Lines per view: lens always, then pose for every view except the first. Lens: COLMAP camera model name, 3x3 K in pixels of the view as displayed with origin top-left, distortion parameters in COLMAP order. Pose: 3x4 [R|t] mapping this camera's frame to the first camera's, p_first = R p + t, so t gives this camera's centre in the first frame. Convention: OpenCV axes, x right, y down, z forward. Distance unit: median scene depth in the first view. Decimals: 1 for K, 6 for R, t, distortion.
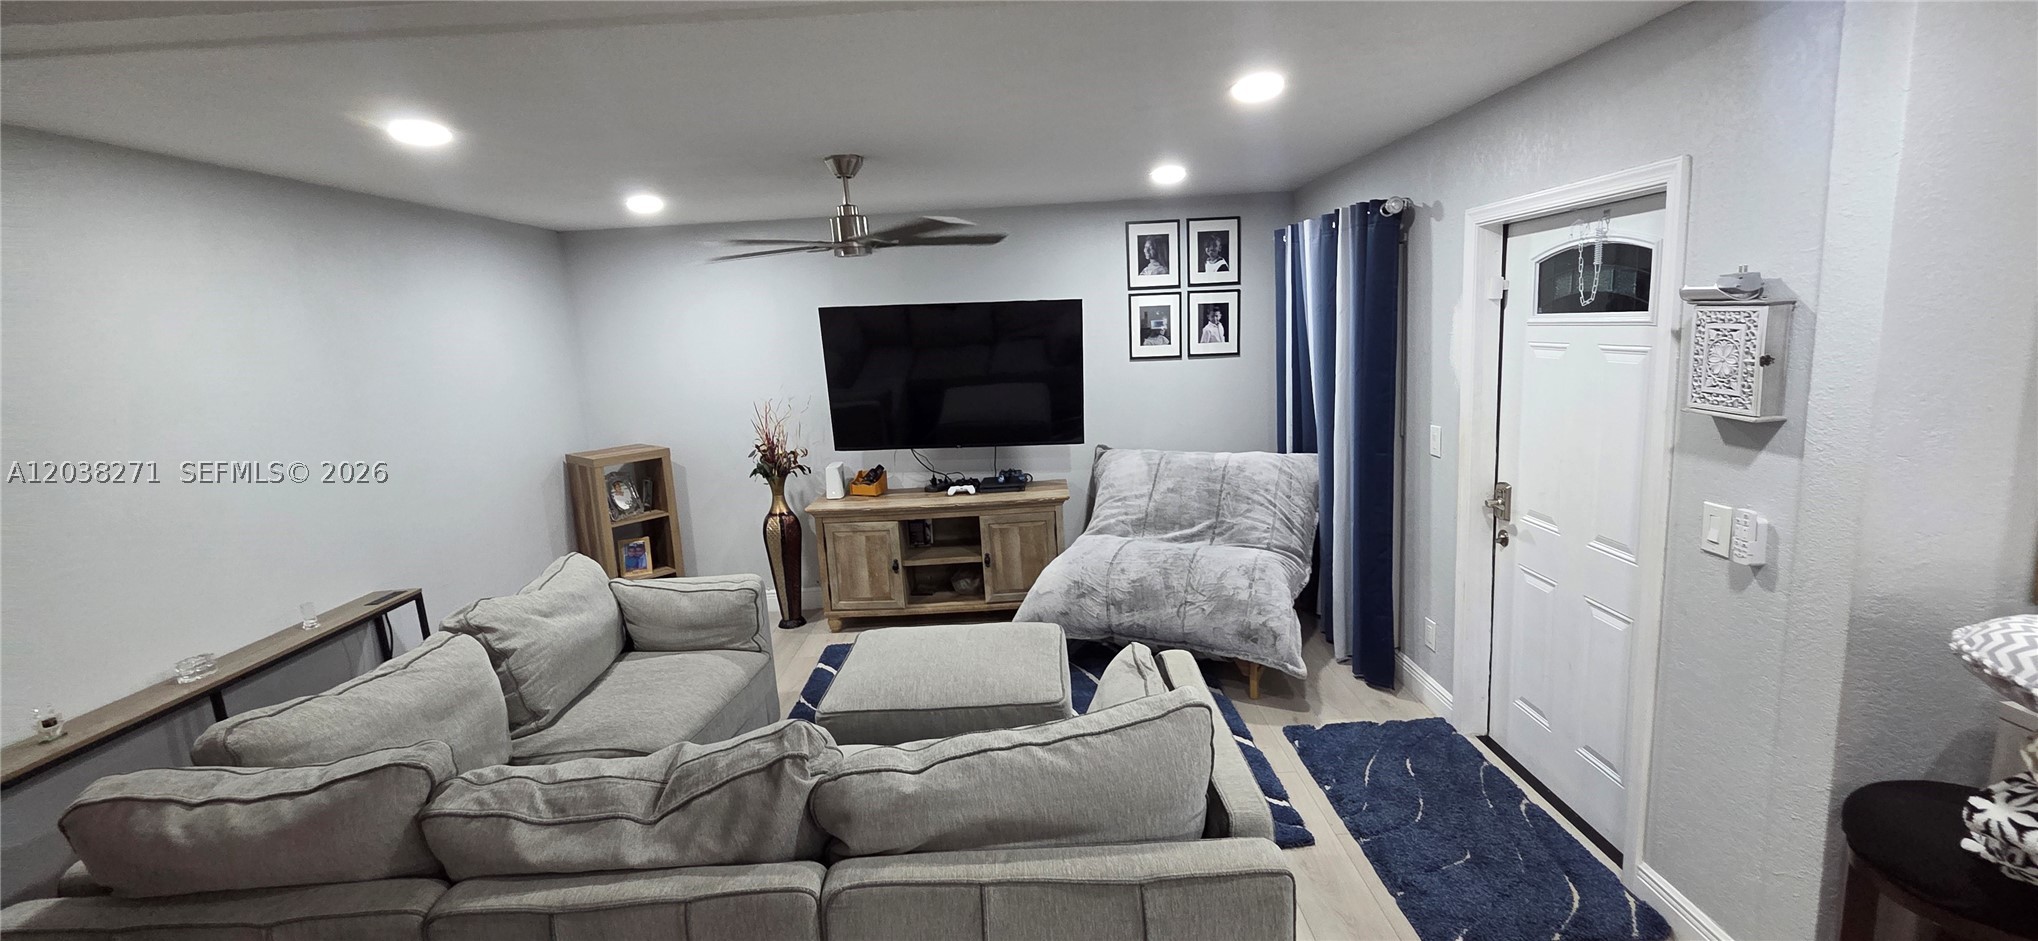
lens RADIAL K [[840.5, 0, 1027.4], [0, 840.5, 456.2], [0, 0, 1]] dist [0.002357, 0.000063]
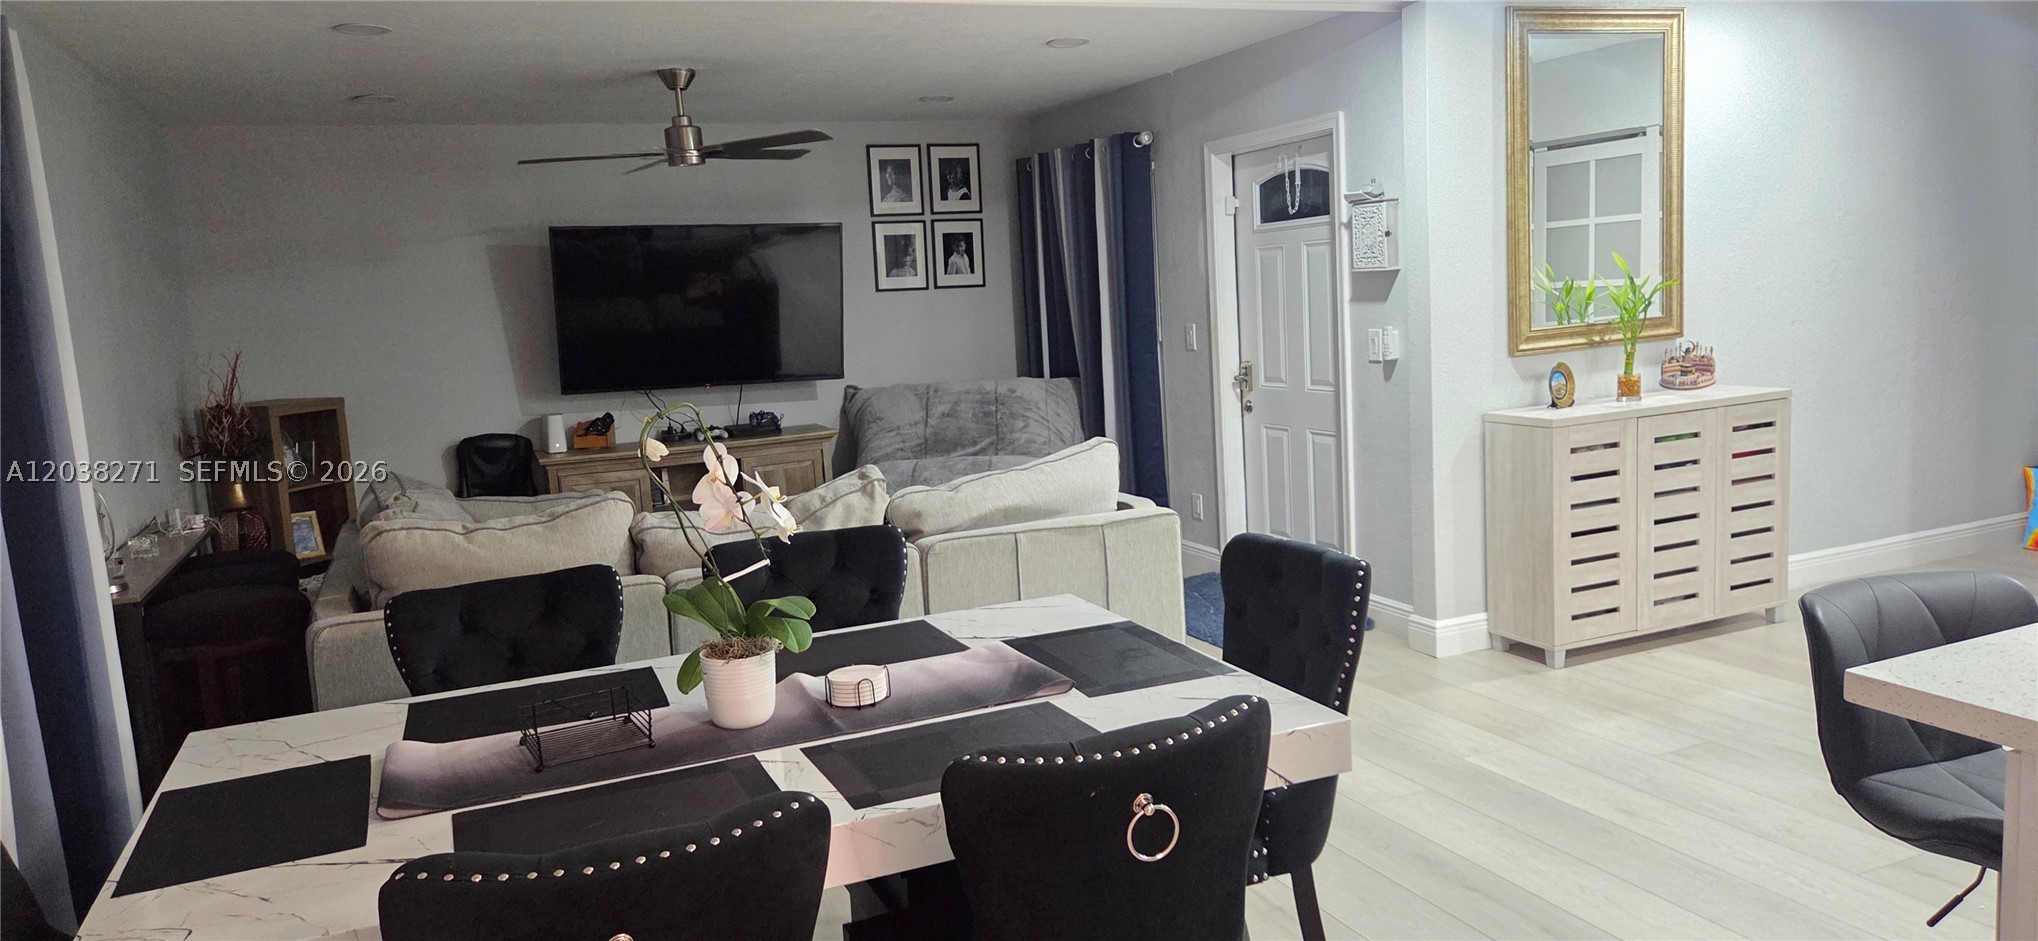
lens RADIAL K [[1383.2, 0, 1017.1], [0, 1383.2, 472.7], [0, 0, 1]] dist [0.059316, -0.049614]
pose [[0.922114, -0.053455, 0.383208, -0.473073], [0.071832, 0.996844, -0.033797, 0.209952], [-0.380192, 0.058692, 0.923044, -0.661018]]
